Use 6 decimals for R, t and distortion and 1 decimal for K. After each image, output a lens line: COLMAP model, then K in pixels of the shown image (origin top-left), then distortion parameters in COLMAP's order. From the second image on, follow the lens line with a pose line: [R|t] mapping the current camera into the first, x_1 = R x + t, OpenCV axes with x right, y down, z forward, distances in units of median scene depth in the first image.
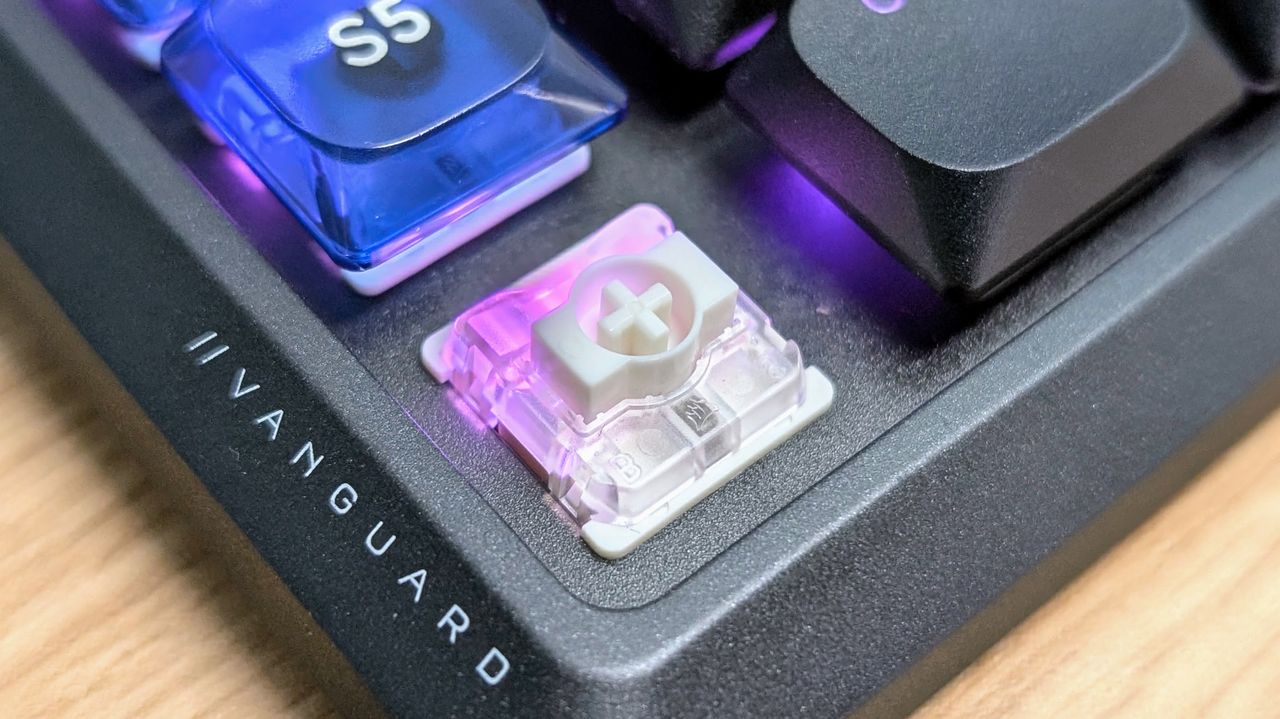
lens RADIAL K [[1907.8, 0, 647.4], [0, 1907.8, 352.5], [0, 0, 1]] dist [-0.017216, 0.000000]
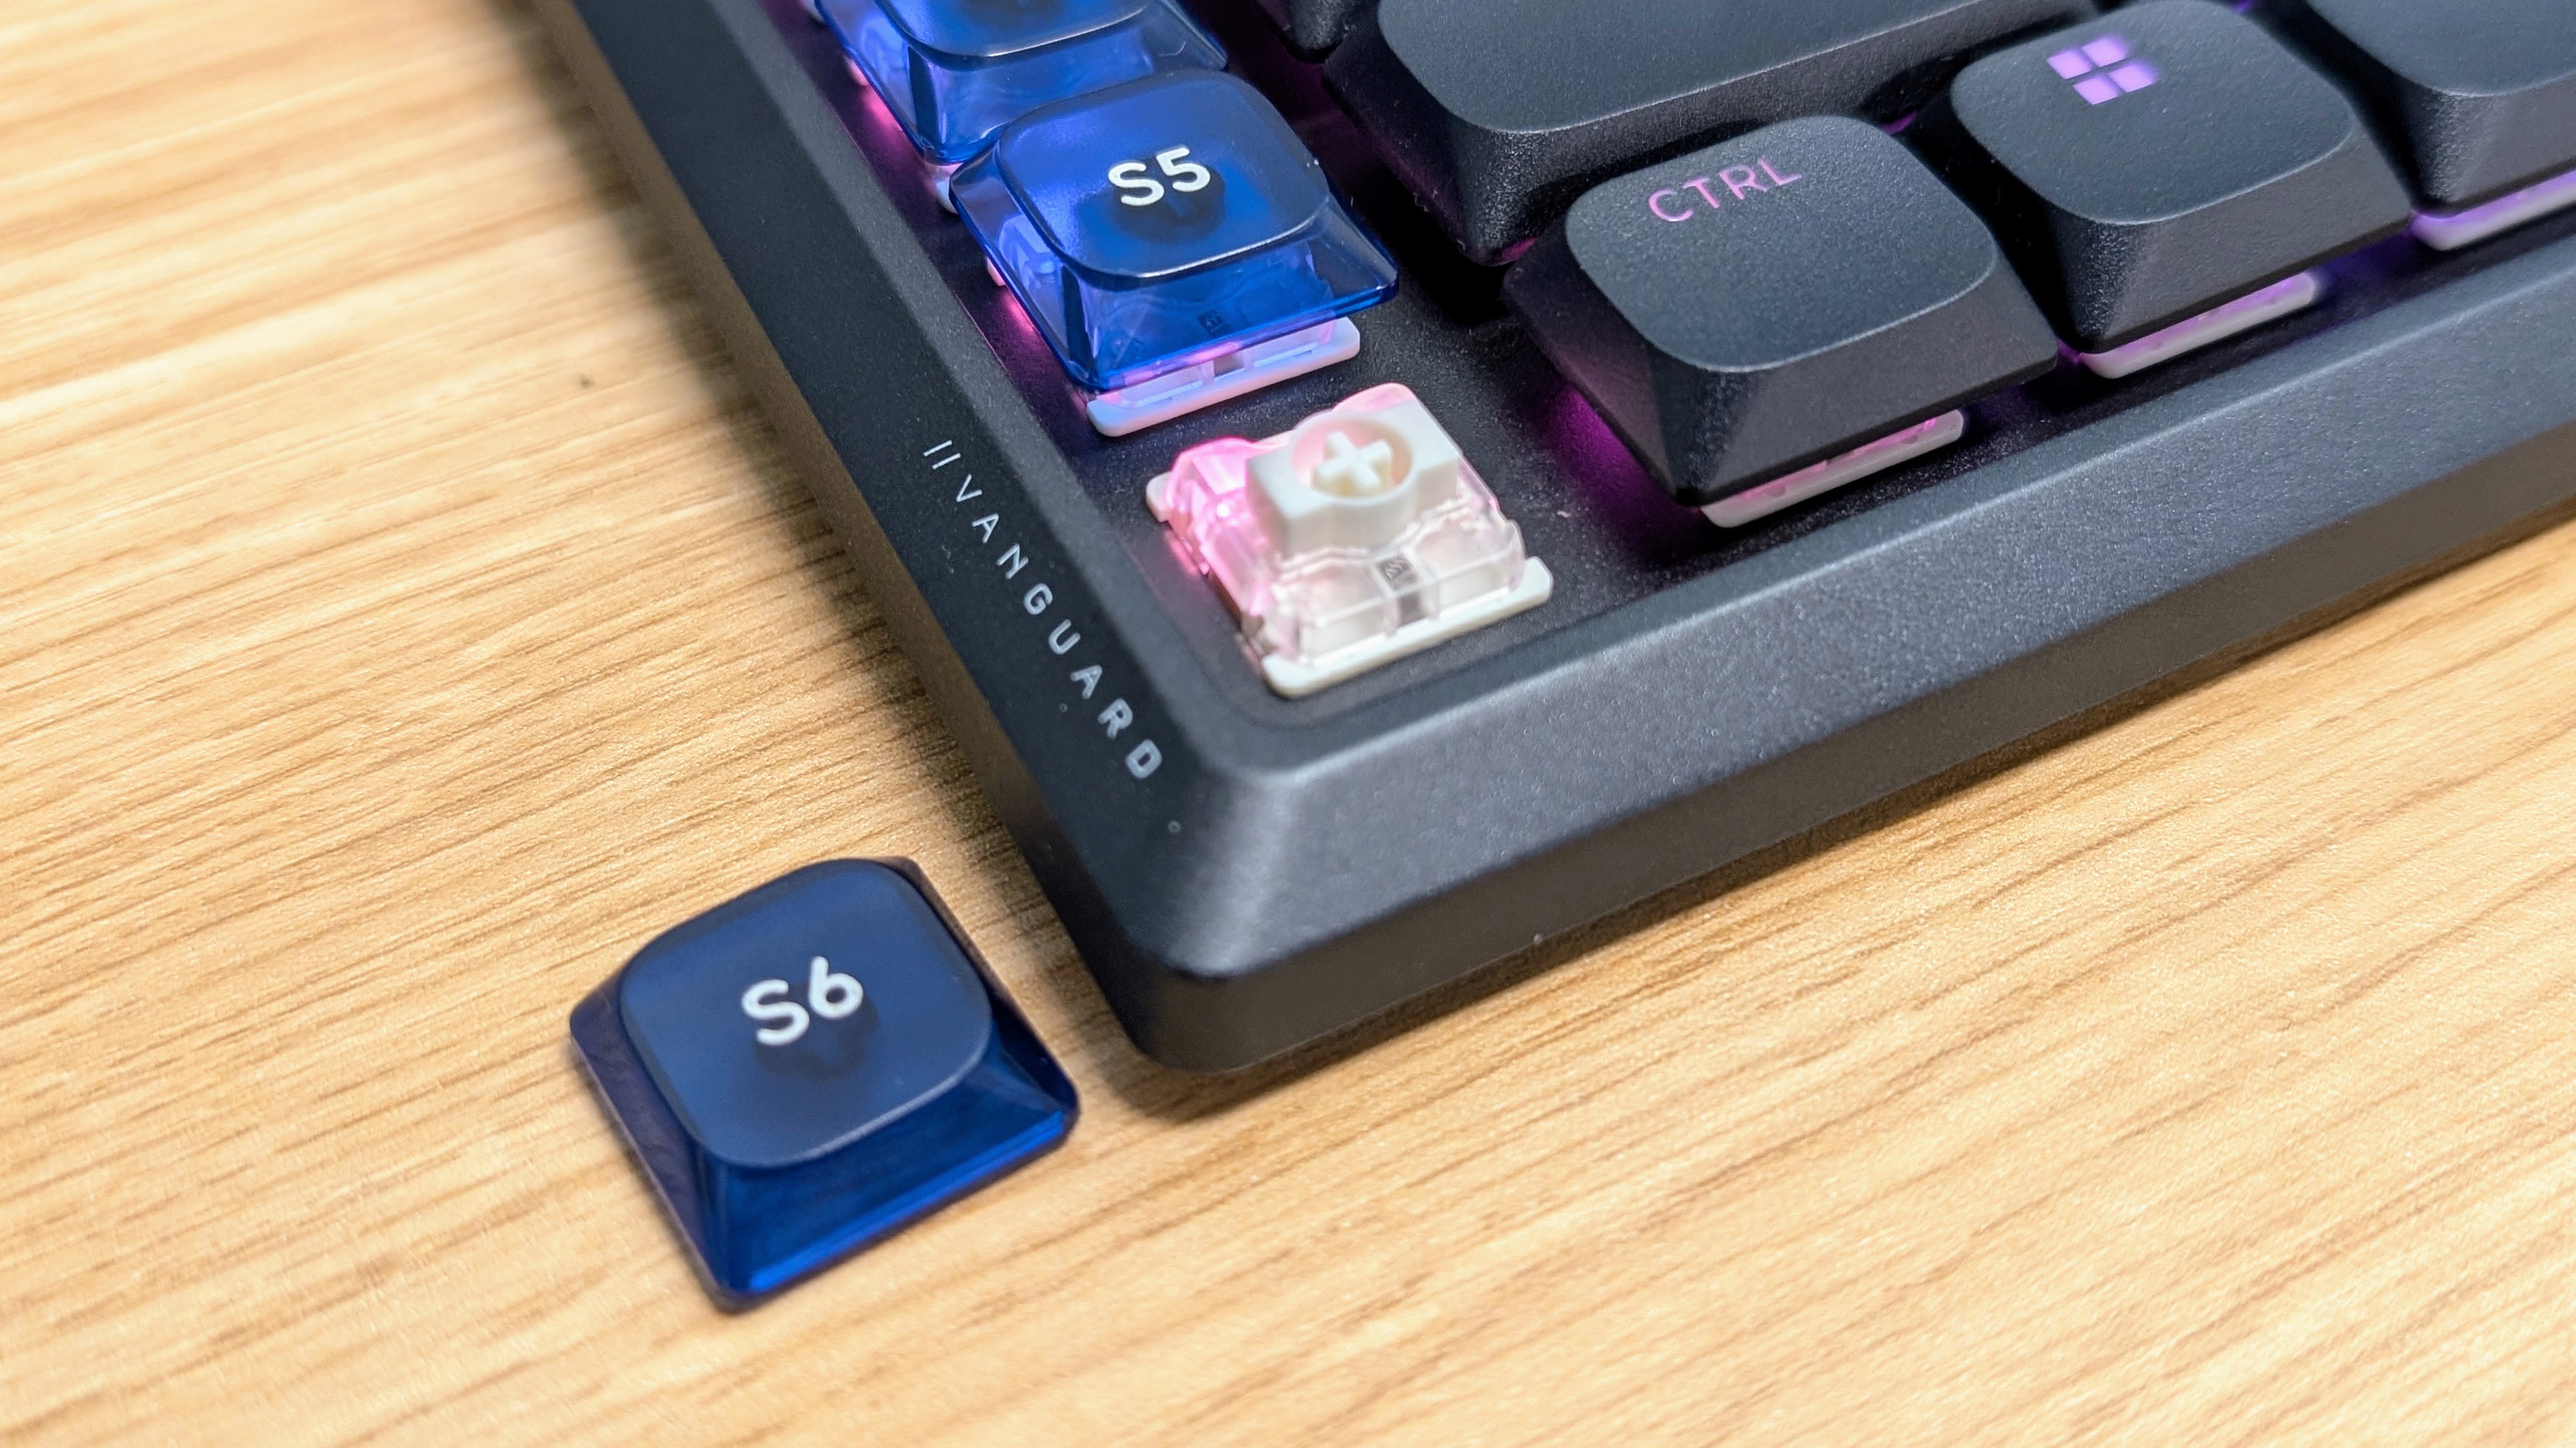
lens RADIAL K [[2749.3, 0, 1300.5], [0, 2749.3, 642.2], [0, 0, 1]] dist [-0.058789, 0.000000]
pose [[0.975774, 0.135276, -0.171944, 0.220675], [-0.155799, 0.981415, -0.112029, 0.229685], [0.153594, 0.136104, 0.978716, -0.388133]]
